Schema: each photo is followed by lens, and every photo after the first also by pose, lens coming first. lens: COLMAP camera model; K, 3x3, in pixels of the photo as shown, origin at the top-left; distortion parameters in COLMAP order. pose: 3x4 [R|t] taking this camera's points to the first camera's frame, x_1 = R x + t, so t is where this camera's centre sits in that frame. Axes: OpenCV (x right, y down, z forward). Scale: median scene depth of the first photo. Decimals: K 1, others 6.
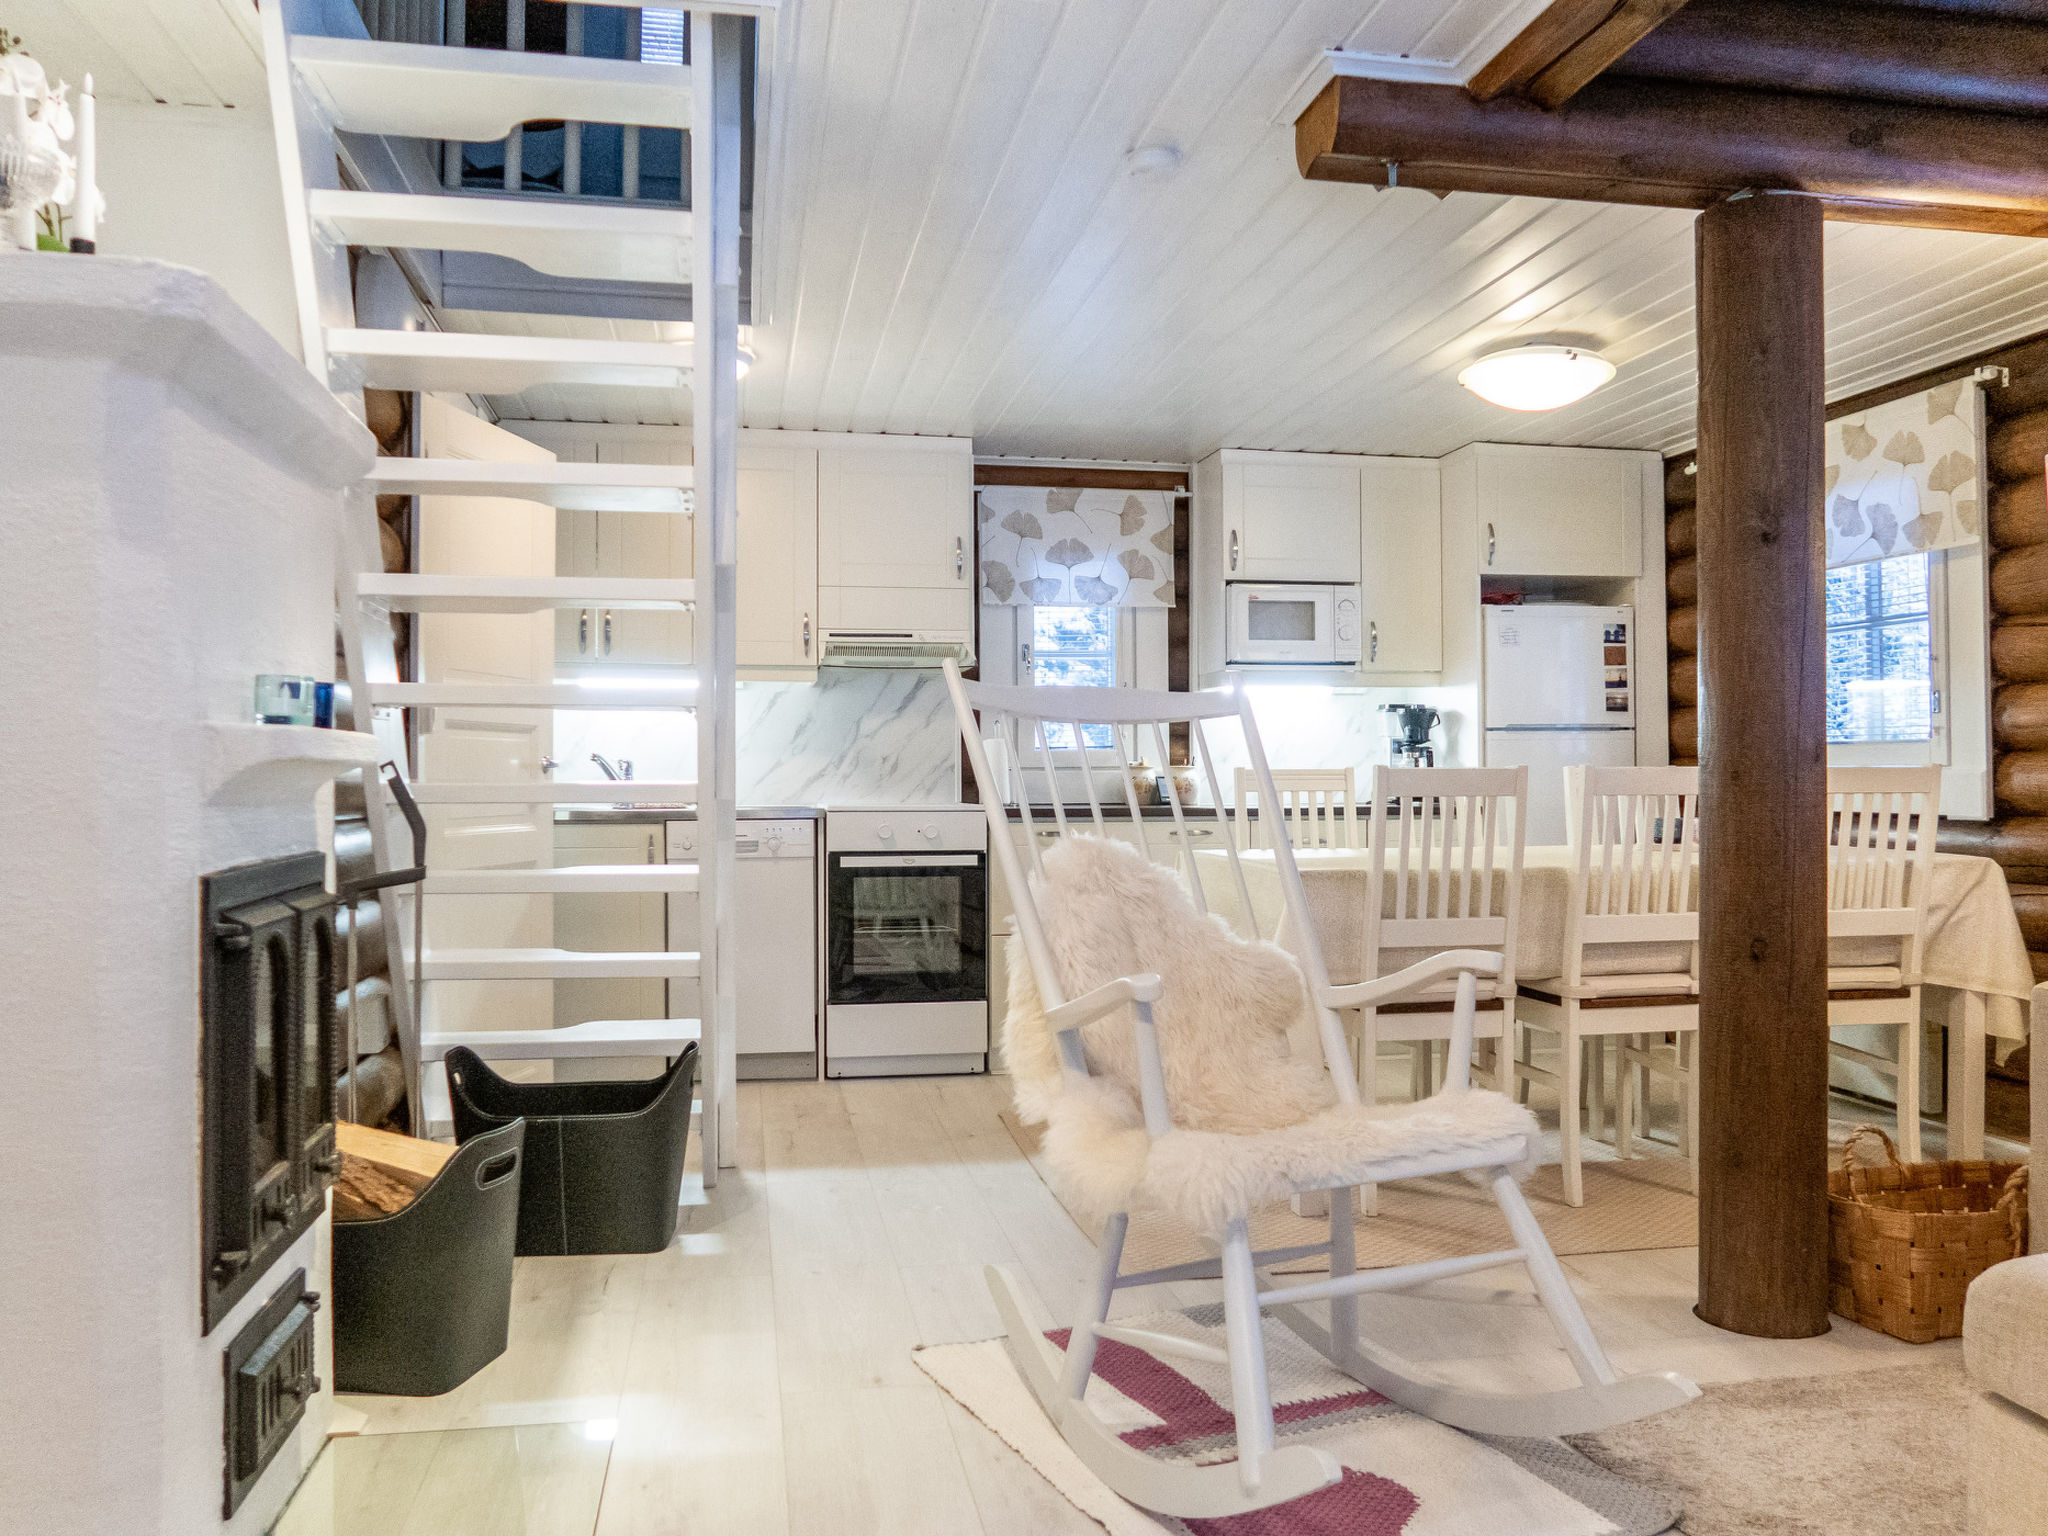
lens RADIAL K [[1591.0, 0, 1024.0], [0, 1591.0, 768.0], [0, 0, 1]] dist [-0.032057, -0.001338]
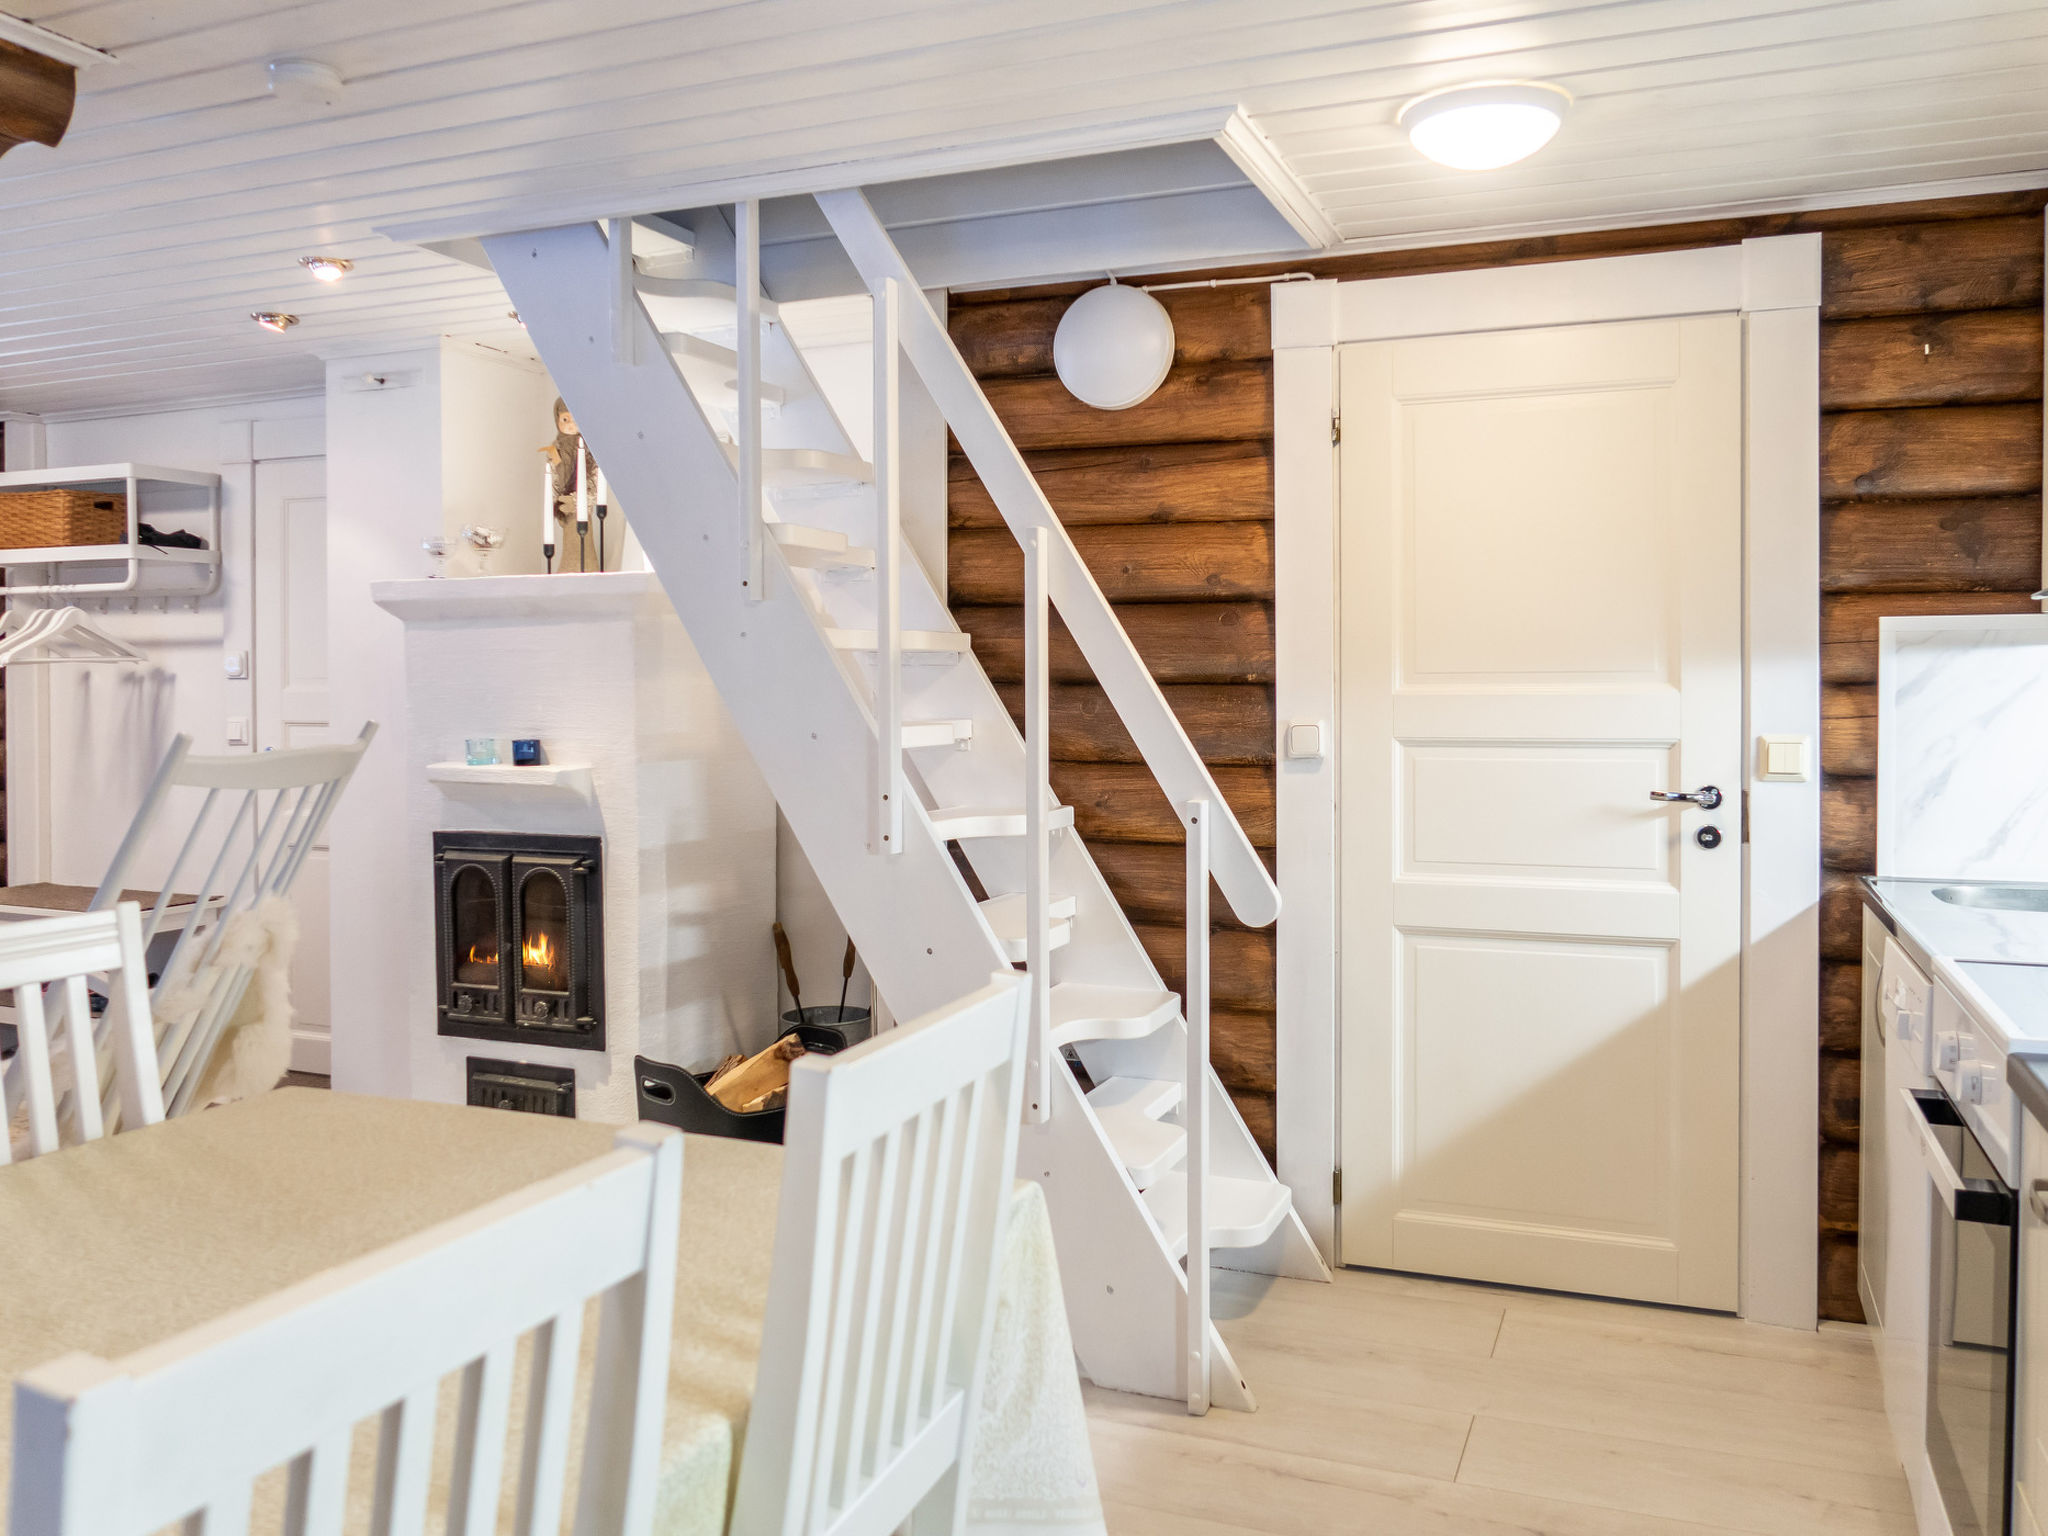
lens RADIAL K [[1610.3, 0, 1030.6], [0, 1610.3, 726.5], [0, 0, 1]] dist [-0.019761, -0.005166]
pose [[-0.540611, 0.020695, -0.841018, 0.295420], [0.007363, 0.999775, 0.019869, -0.037839], [0.841241, 0.004548, -0.540642, 0.915130]]
